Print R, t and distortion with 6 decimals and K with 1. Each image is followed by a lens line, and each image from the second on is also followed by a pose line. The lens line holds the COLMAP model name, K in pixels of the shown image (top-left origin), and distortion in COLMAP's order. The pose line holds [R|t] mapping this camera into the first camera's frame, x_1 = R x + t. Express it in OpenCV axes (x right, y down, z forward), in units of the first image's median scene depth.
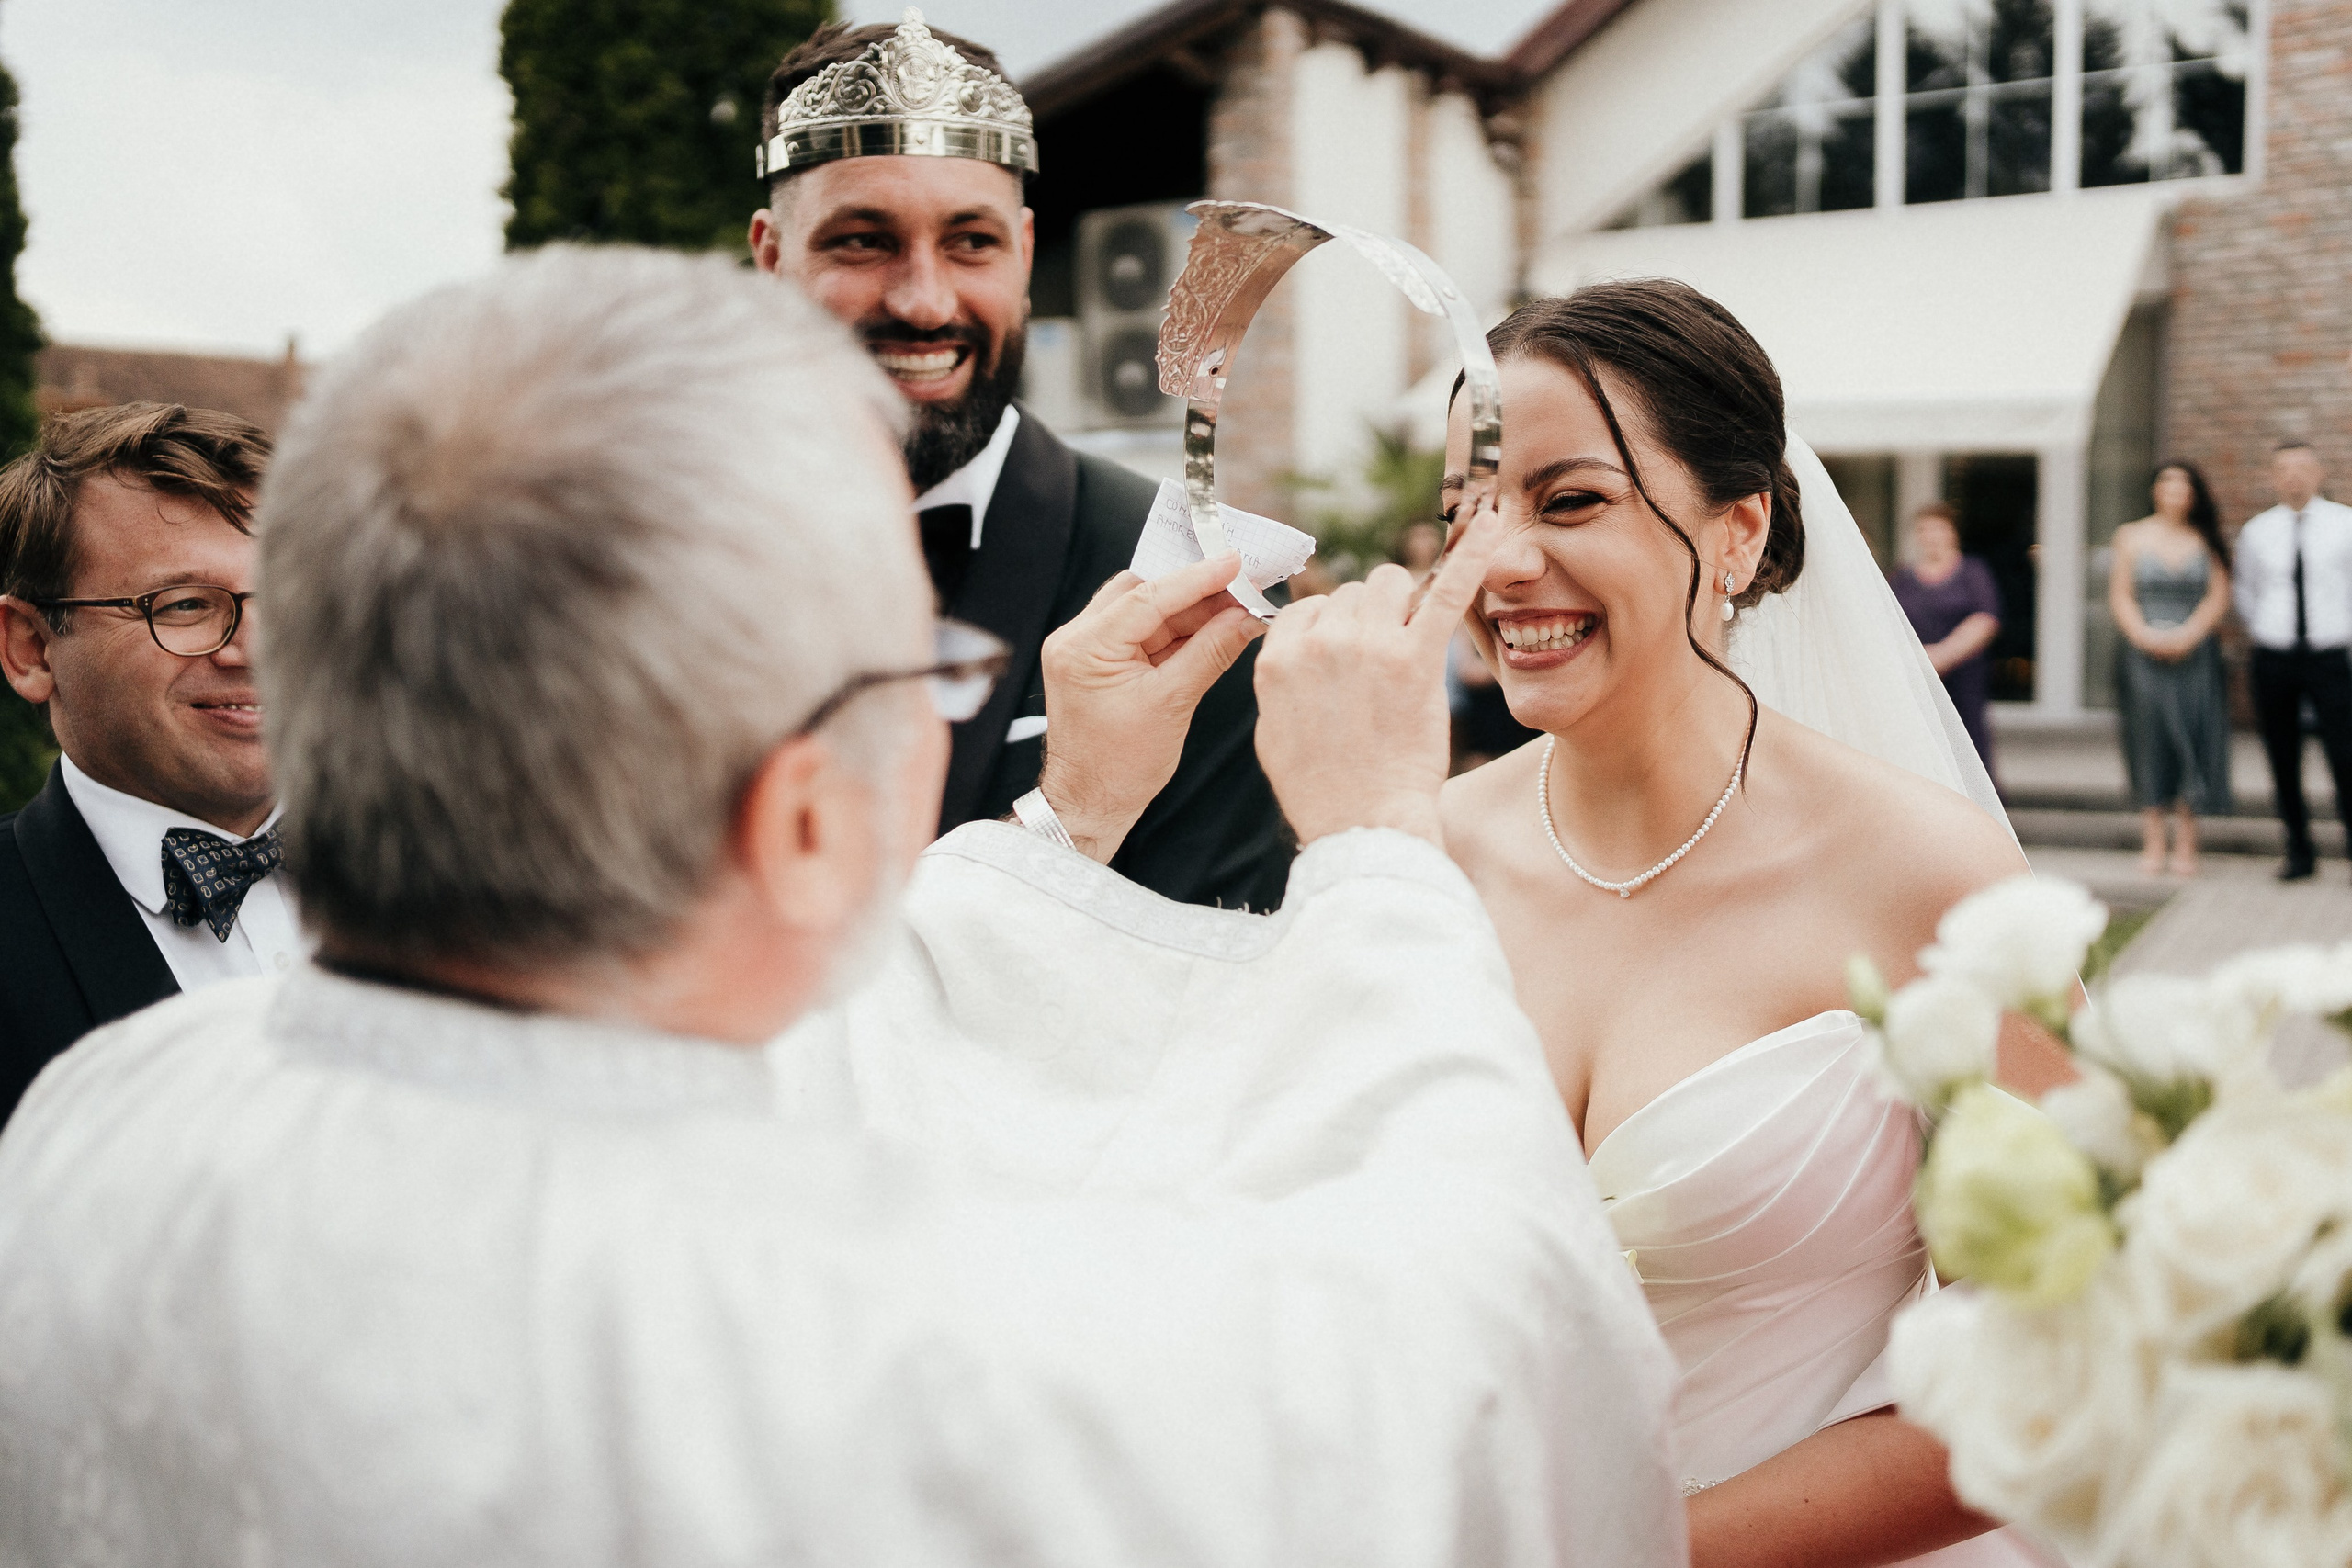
lens RADIAL K [[2337.4, 0, 1178.0], [0, 2337.4, 760.0], [0, 0, 1]] dist [-0.020179, 0.166510]
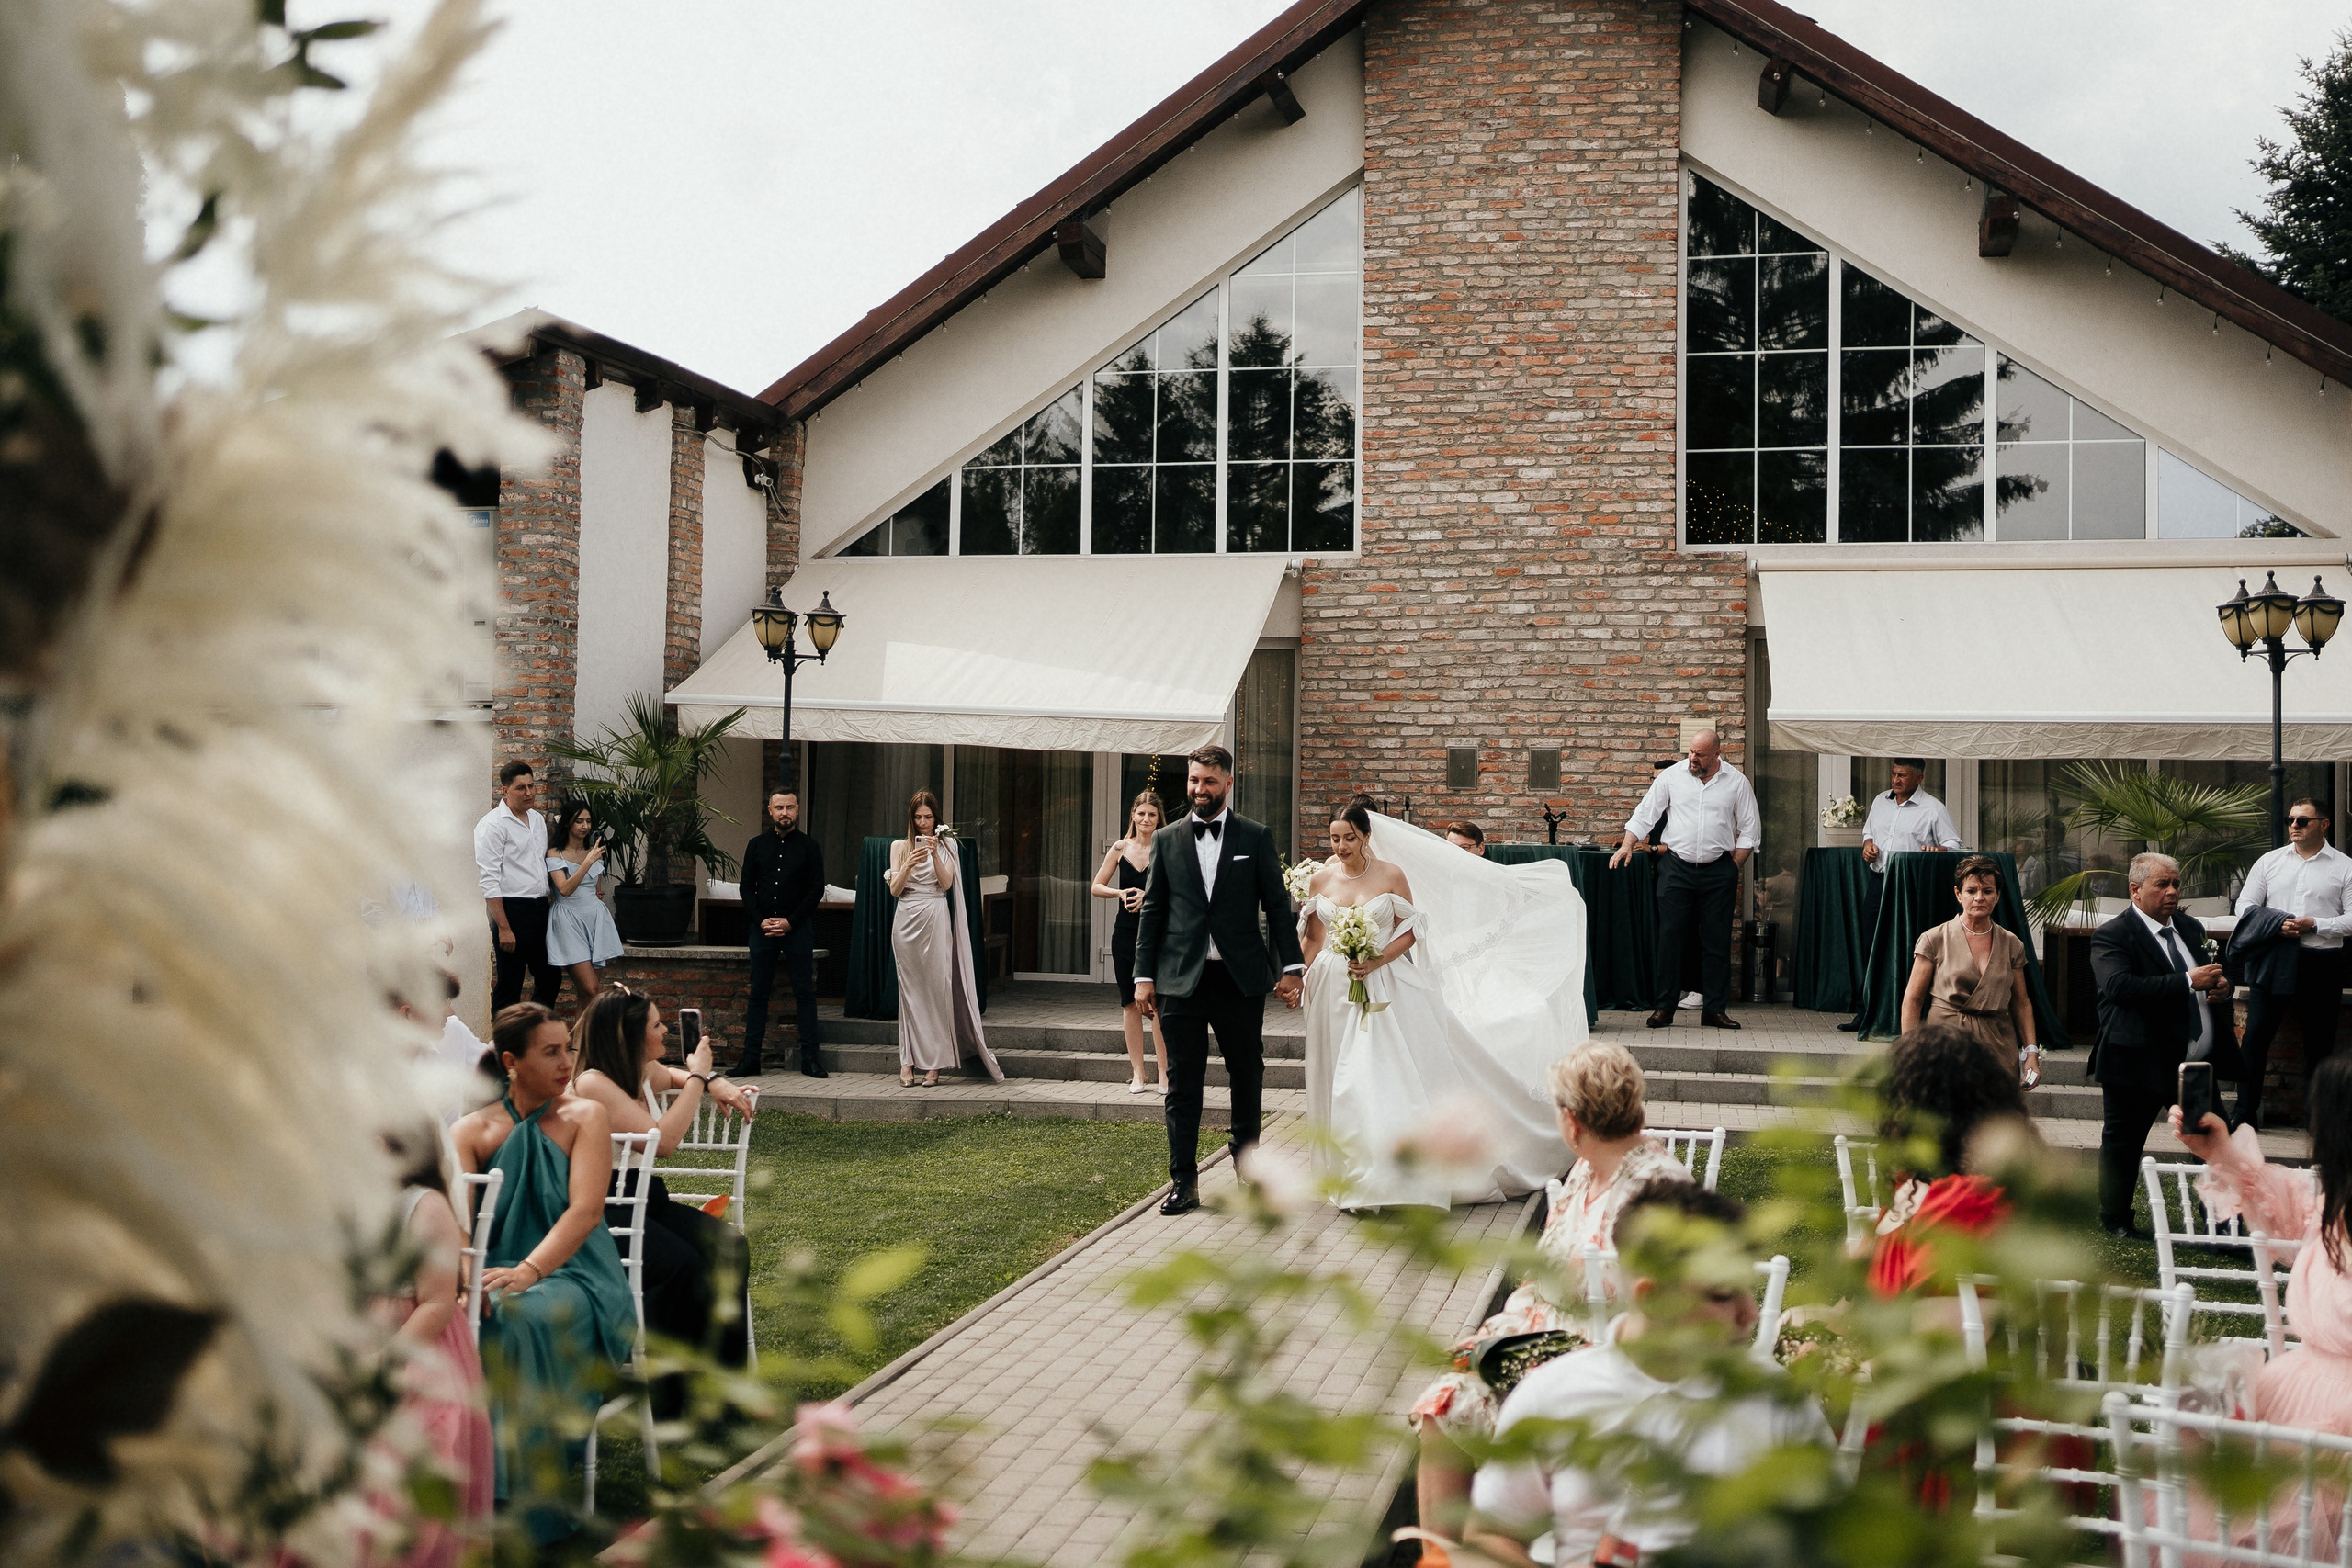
lens RADIAL K [[2374.1, 0, 1170.7], [0, 2374.1, 758.9], [0, 0, 1]] dist [-0.018254, 0.170135]
pose [[0.953581, 0.043700, 0.297950, -0.011433], [-0.008690, 0.992996, -0.117829, 0.011632], [-0.301013, 0.109770, 0.947281, -0.158612]]
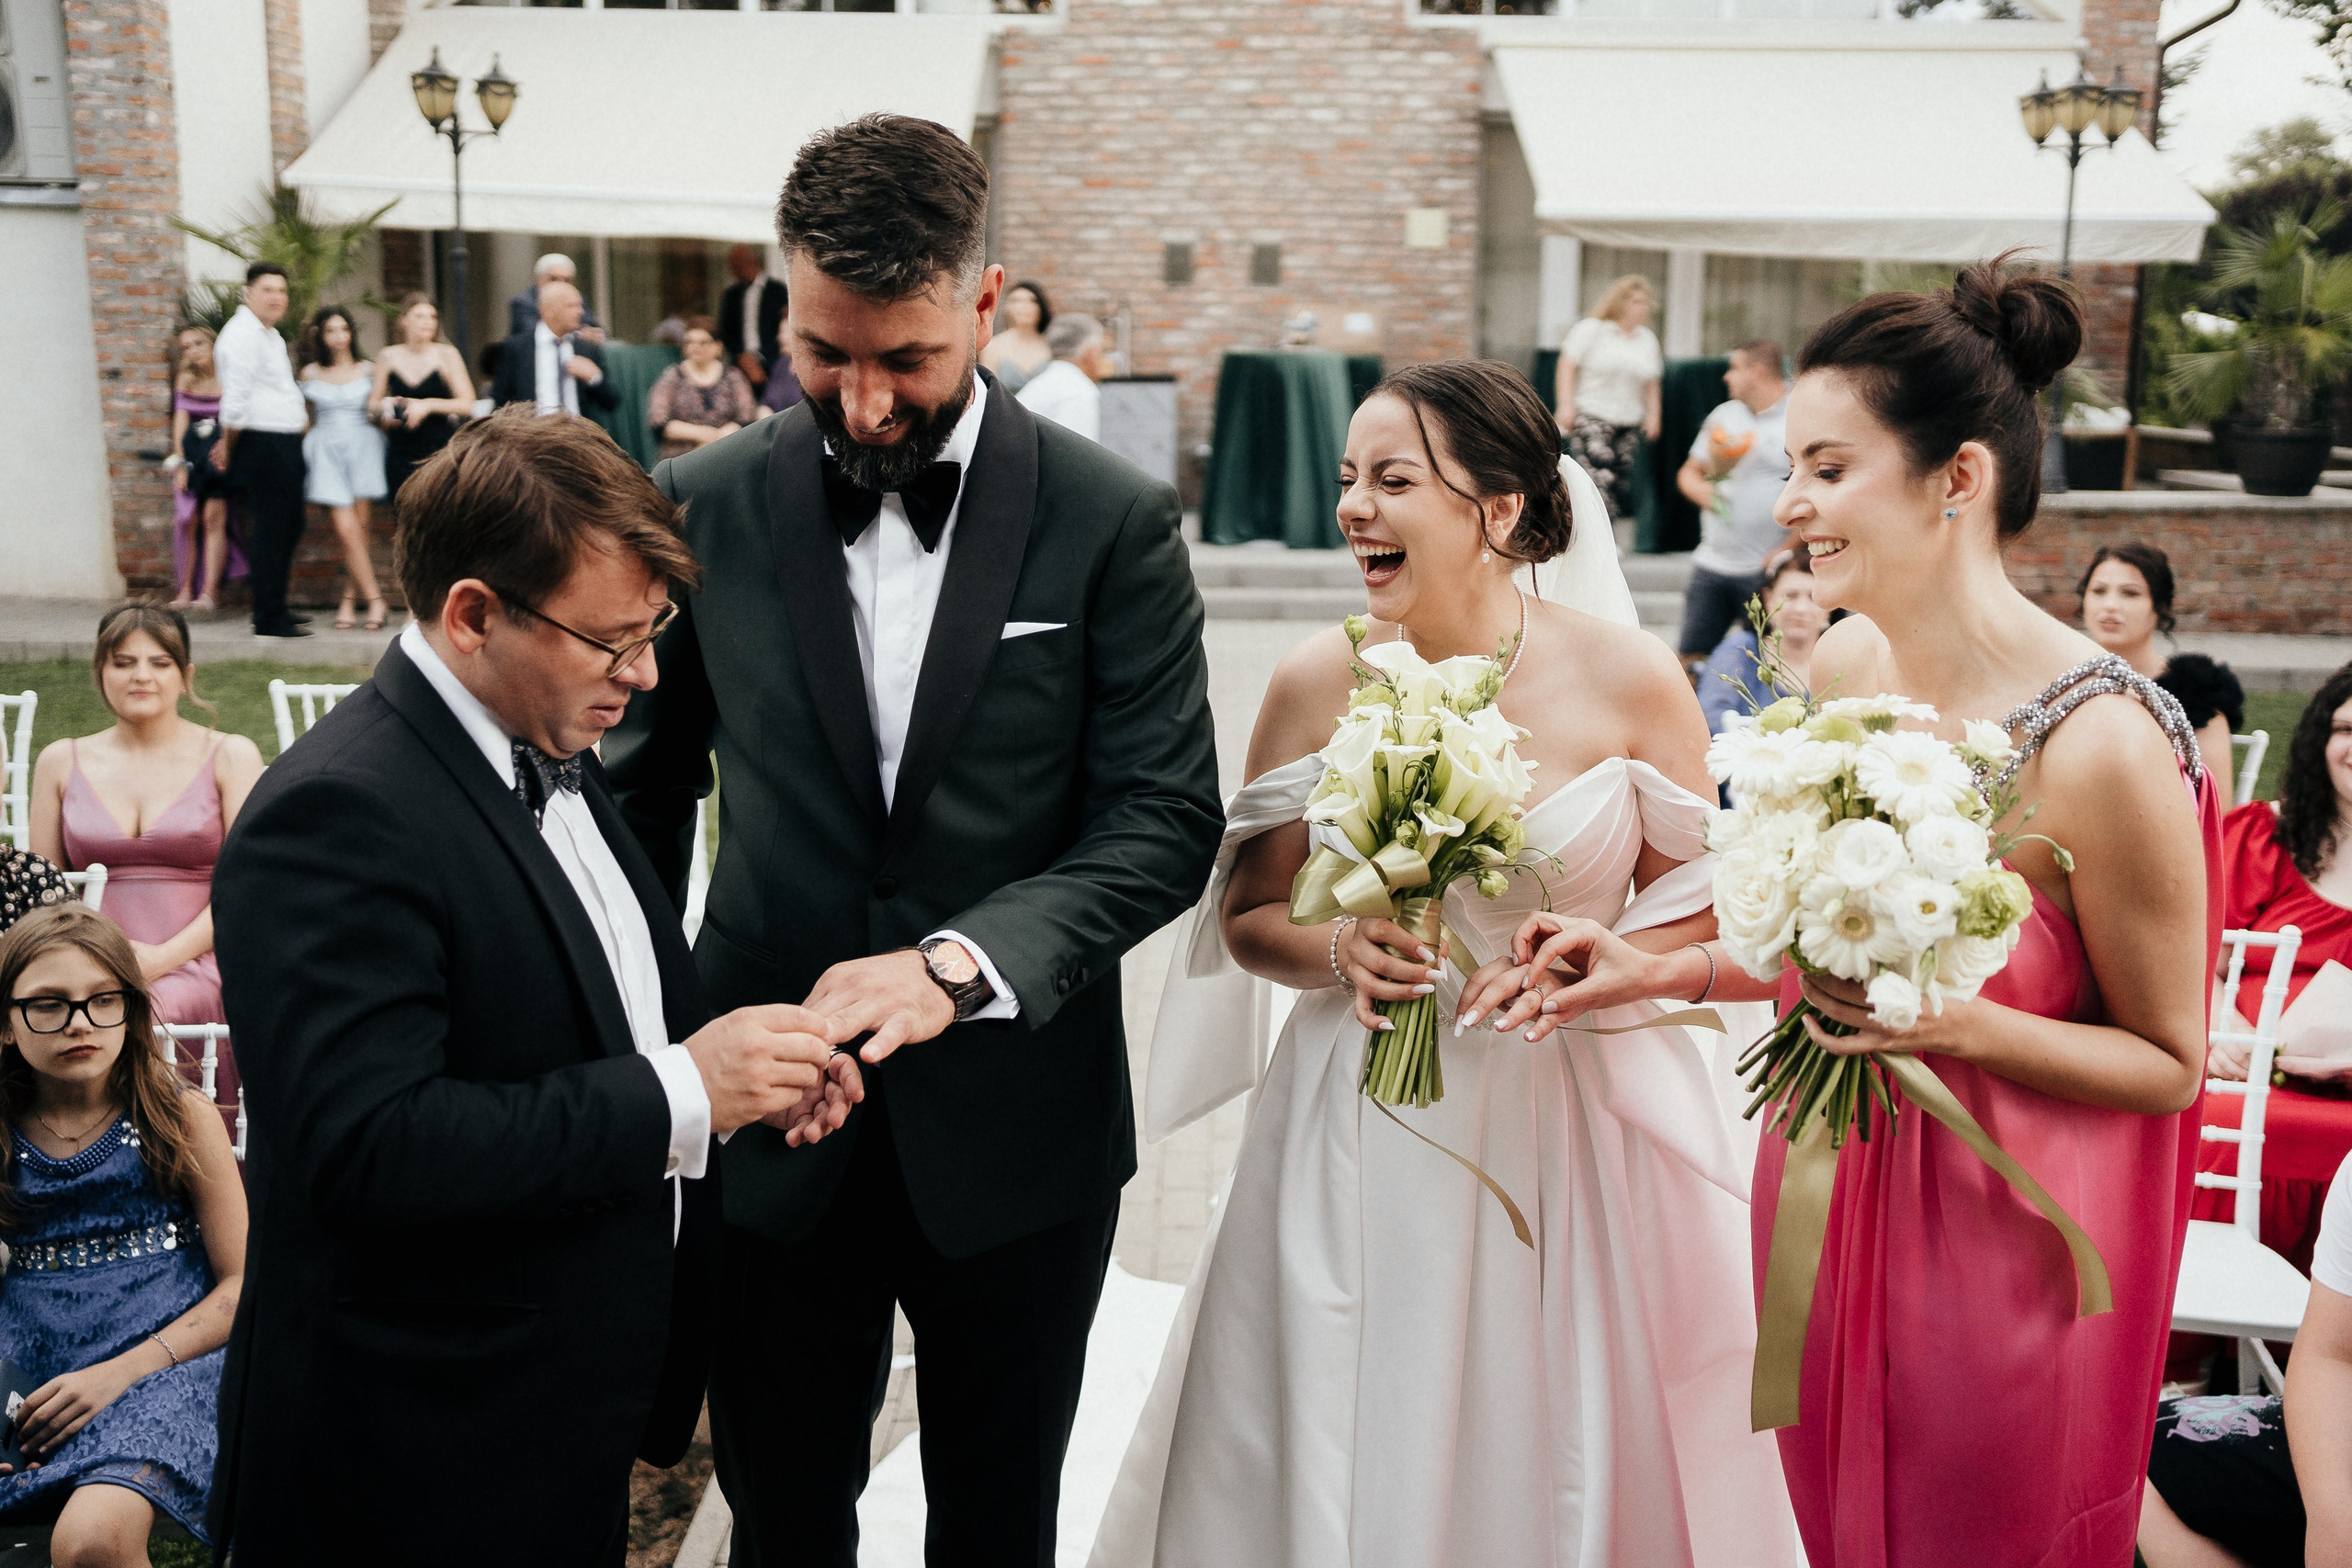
lens RADIAL K [[2374.1, 0, 1170.7], [0, 2374.1, 758.9], [0, 0, 1]] dist [-0.018254, 0.170135]
pose [[0.868933, -0.061784, 0.491059, -0.081252], [0.013425, 0.994755, 0.101402, -0.007874], [-0.494748, -0.081519, 0.865205, -0.046264]]
